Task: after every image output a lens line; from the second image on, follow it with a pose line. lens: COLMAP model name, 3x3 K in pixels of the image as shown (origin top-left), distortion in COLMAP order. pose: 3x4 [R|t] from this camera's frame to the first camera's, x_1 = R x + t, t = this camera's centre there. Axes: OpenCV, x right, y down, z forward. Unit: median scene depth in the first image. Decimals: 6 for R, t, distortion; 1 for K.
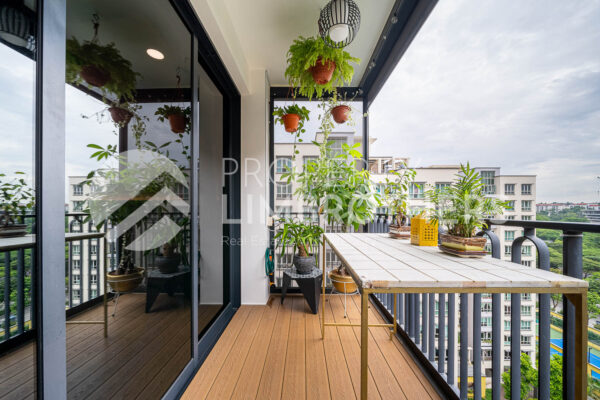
lens RADIAL K [[214.0, 0, 301.2], [0, 214.0, 216.5], [0, 0, 1]] dist [-0.000465, -0.000051]
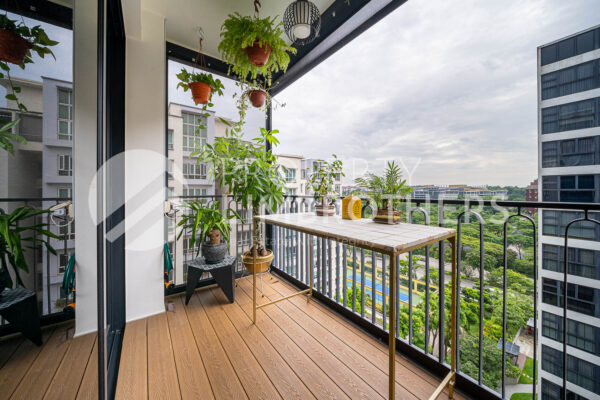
lens RADIAL K [[209.7, 0, 298.5], [0, 209.7, 196.6], [0, 0, 1]] dist [-0.000105, -0.000033]
pose [[0.803164, -0.019312, 0.595445, -0.235103], [0.021535, 0.999762, 0.003378, -0.009366], [-0.595369, 0.010109, 0.803389, 0.073613]]
